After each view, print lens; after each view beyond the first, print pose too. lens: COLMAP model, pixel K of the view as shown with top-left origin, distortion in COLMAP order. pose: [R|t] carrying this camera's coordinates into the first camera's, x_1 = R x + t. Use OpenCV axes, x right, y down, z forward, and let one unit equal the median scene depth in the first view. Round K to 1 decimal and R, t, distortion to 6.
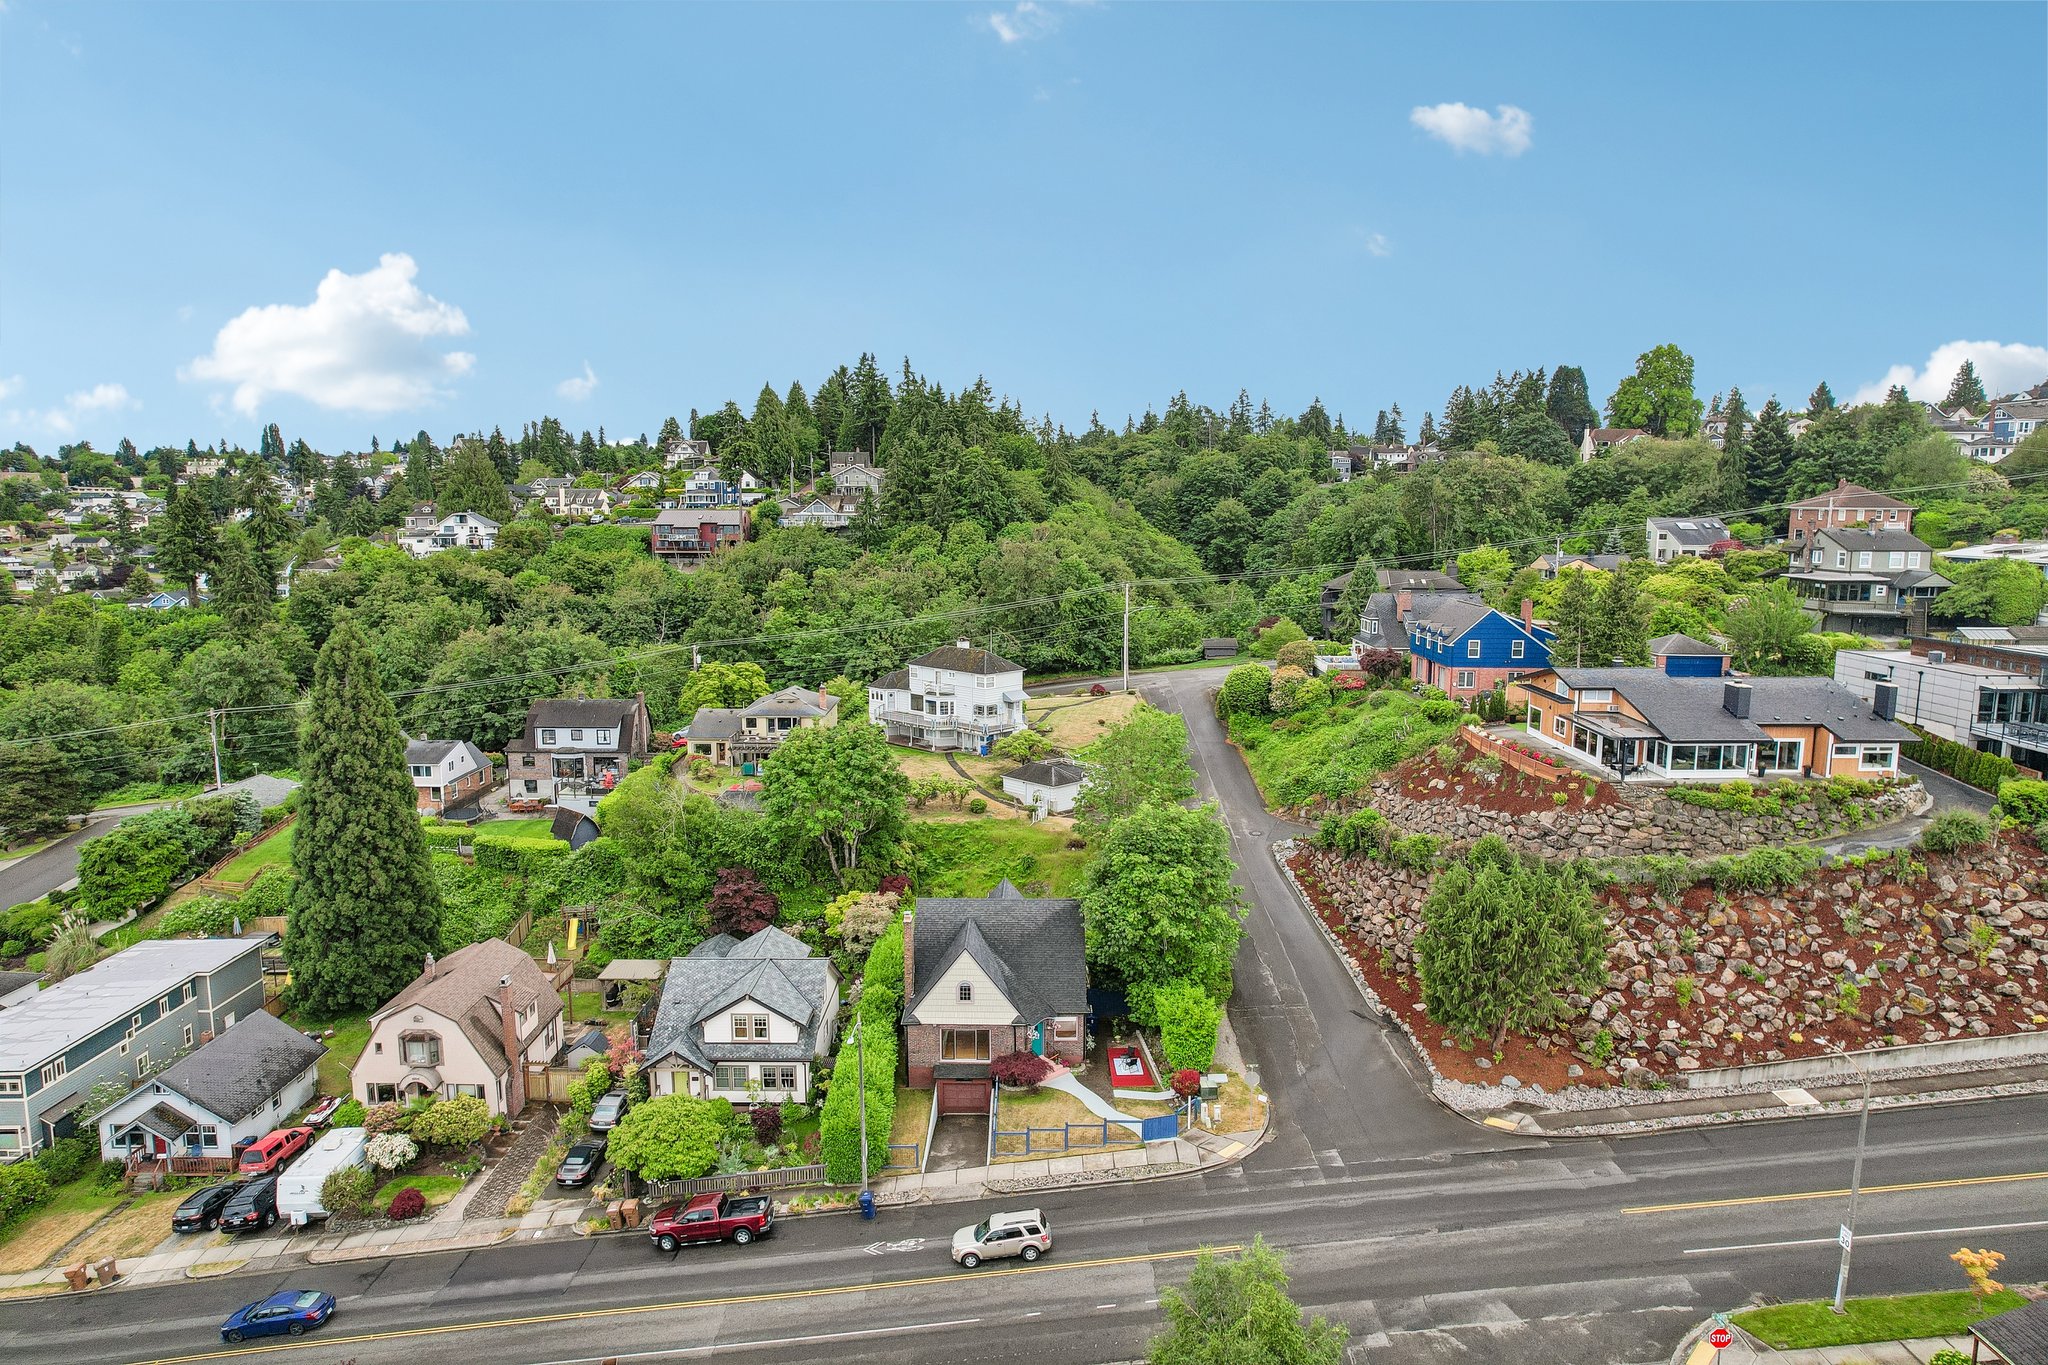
lens RADIAL K [[1311.1, 0, 1025.3], [0, 1311.1, 690.0], [0, 0, 1]] dist [-0.077162, 0.067060]
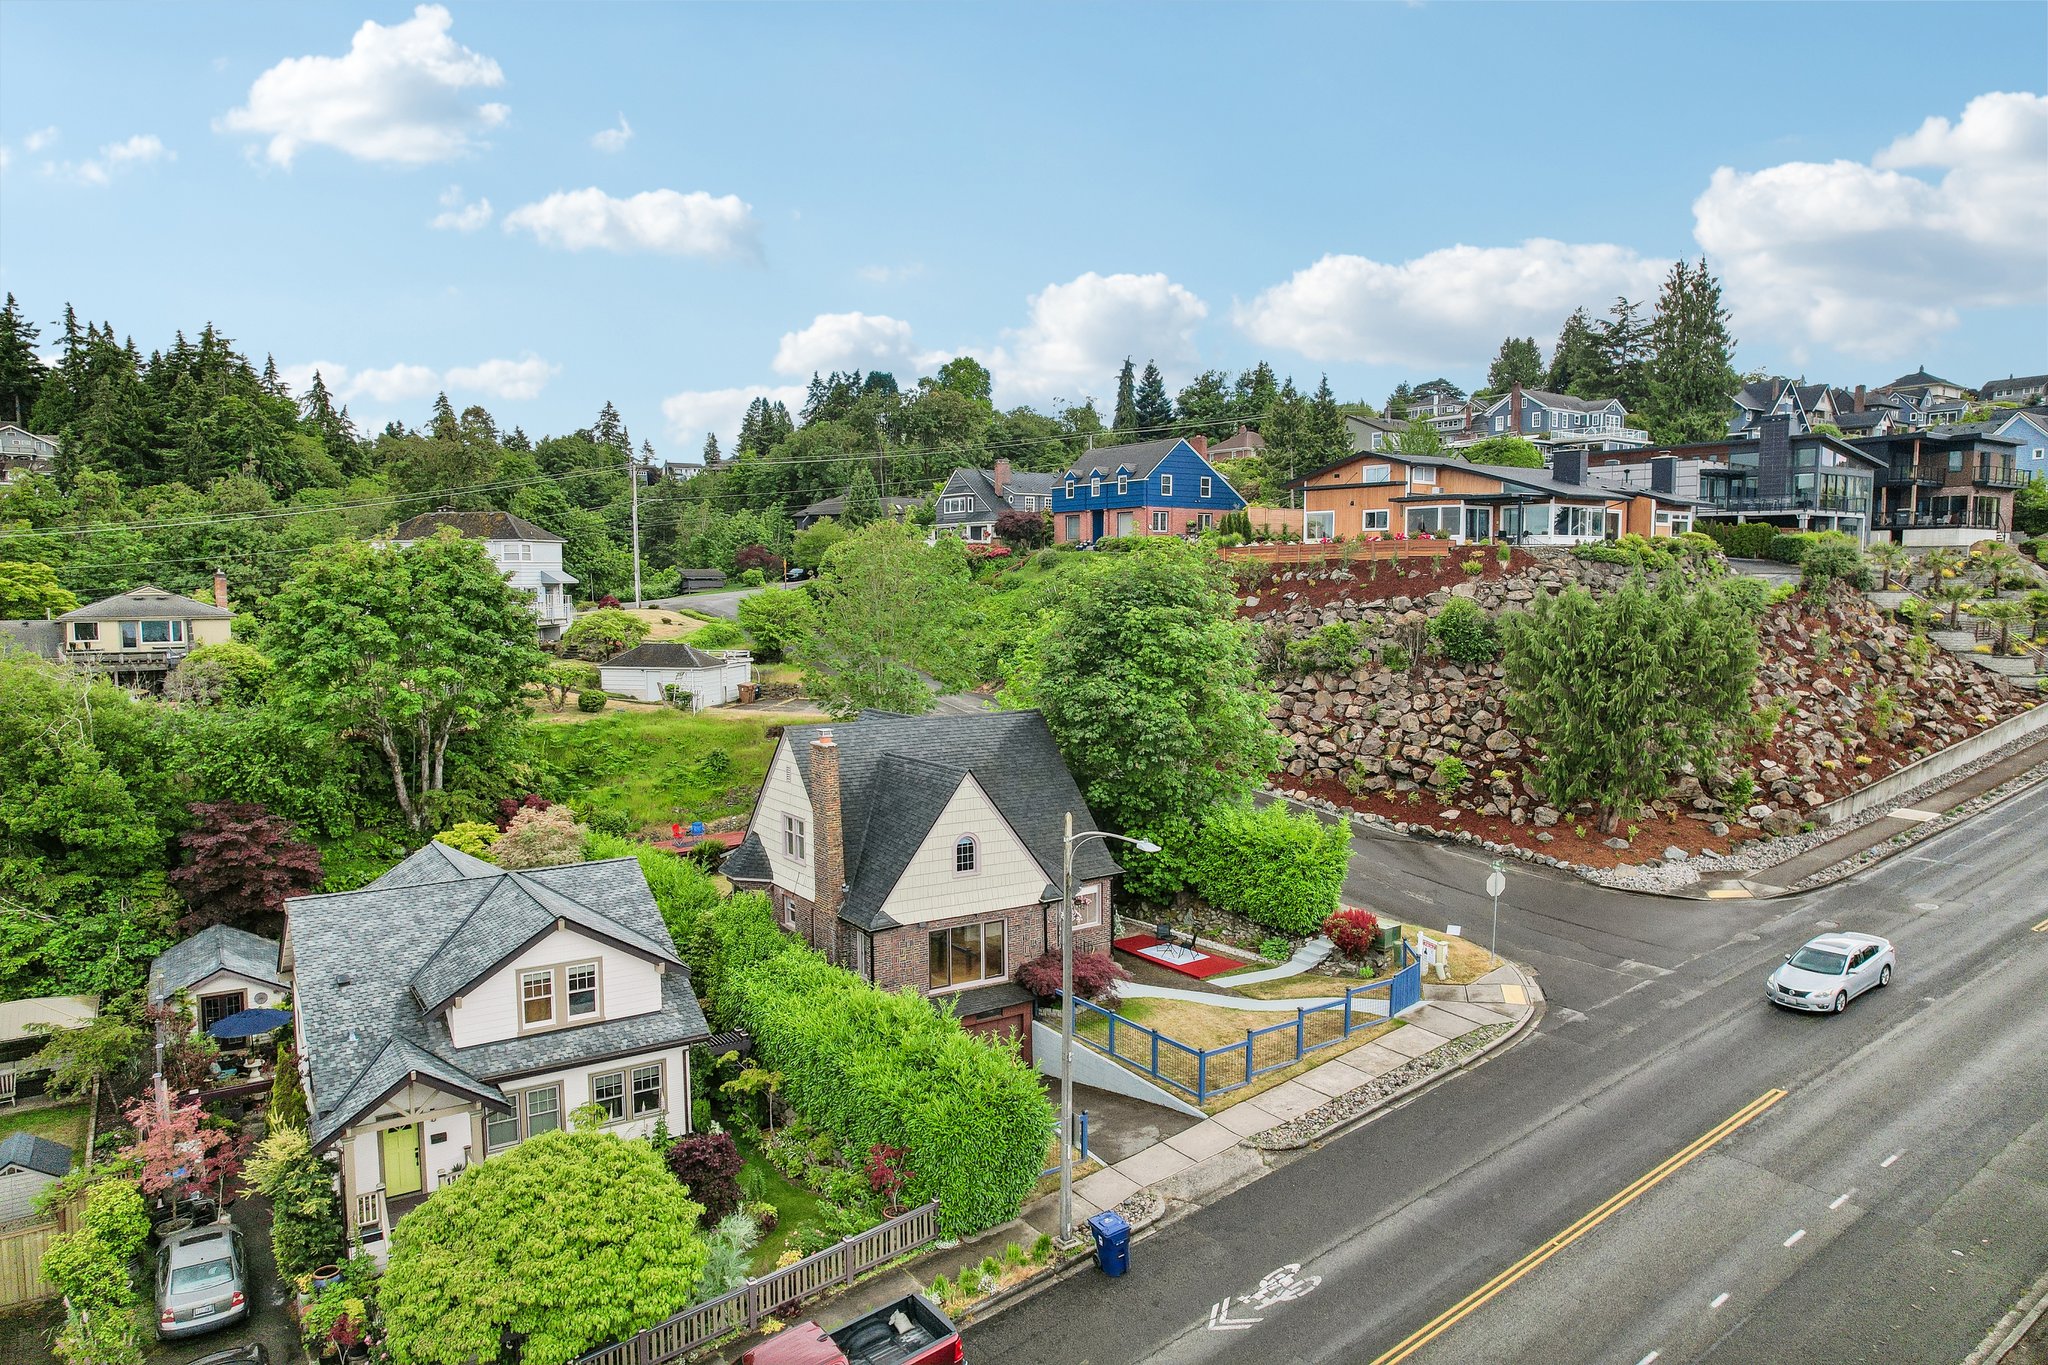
lens RADIAL K [[1311.1, 0, 1027.2], [0, 1311.1, 691.4], [0, 0, 1]] dist [-0.077162, 0.067060]
pose [[0.824953, -0.052299, 0.562777, -0.259254], [0.084594, 0.995919, -0.031453, 0.144733], [-0.558835, 0.073555, 0.826010, 0.419669]]
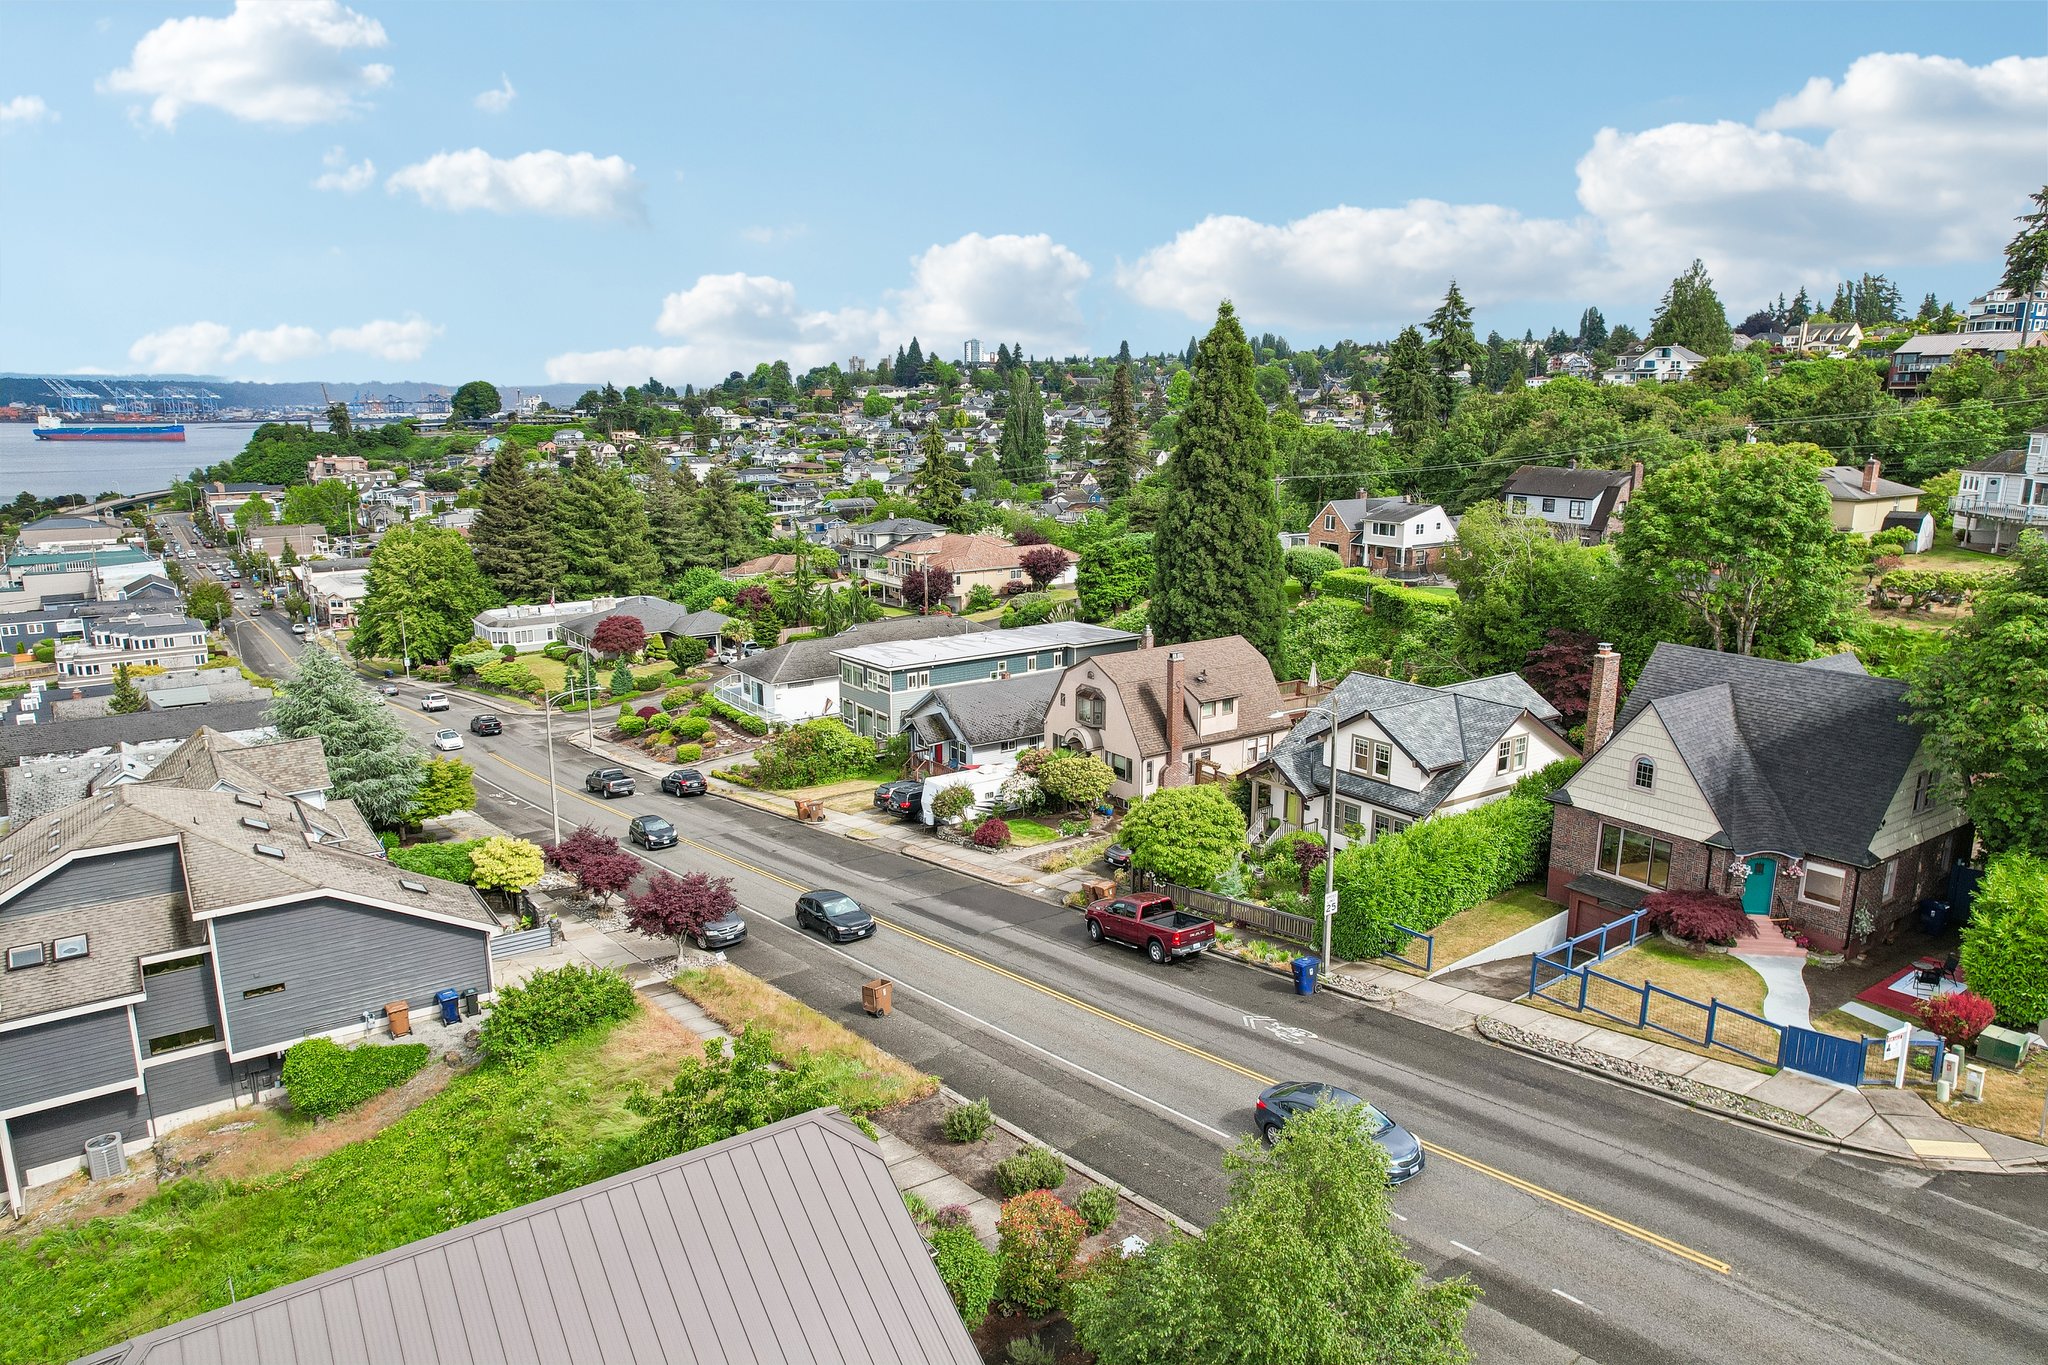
lens RADIAL K [[1311.1, 0, 1021.7], [0, 1311.1, 689.5], [0, 0, 1]] dist [-0.077162, 0.067060]
pose [[0.582336, 0.176117, -0.793642, 0.210892], [-0.117171, 0.984241, 0.132439, 0.114345], [0.804460, 0.015867, 0.593795, 0.306959]]
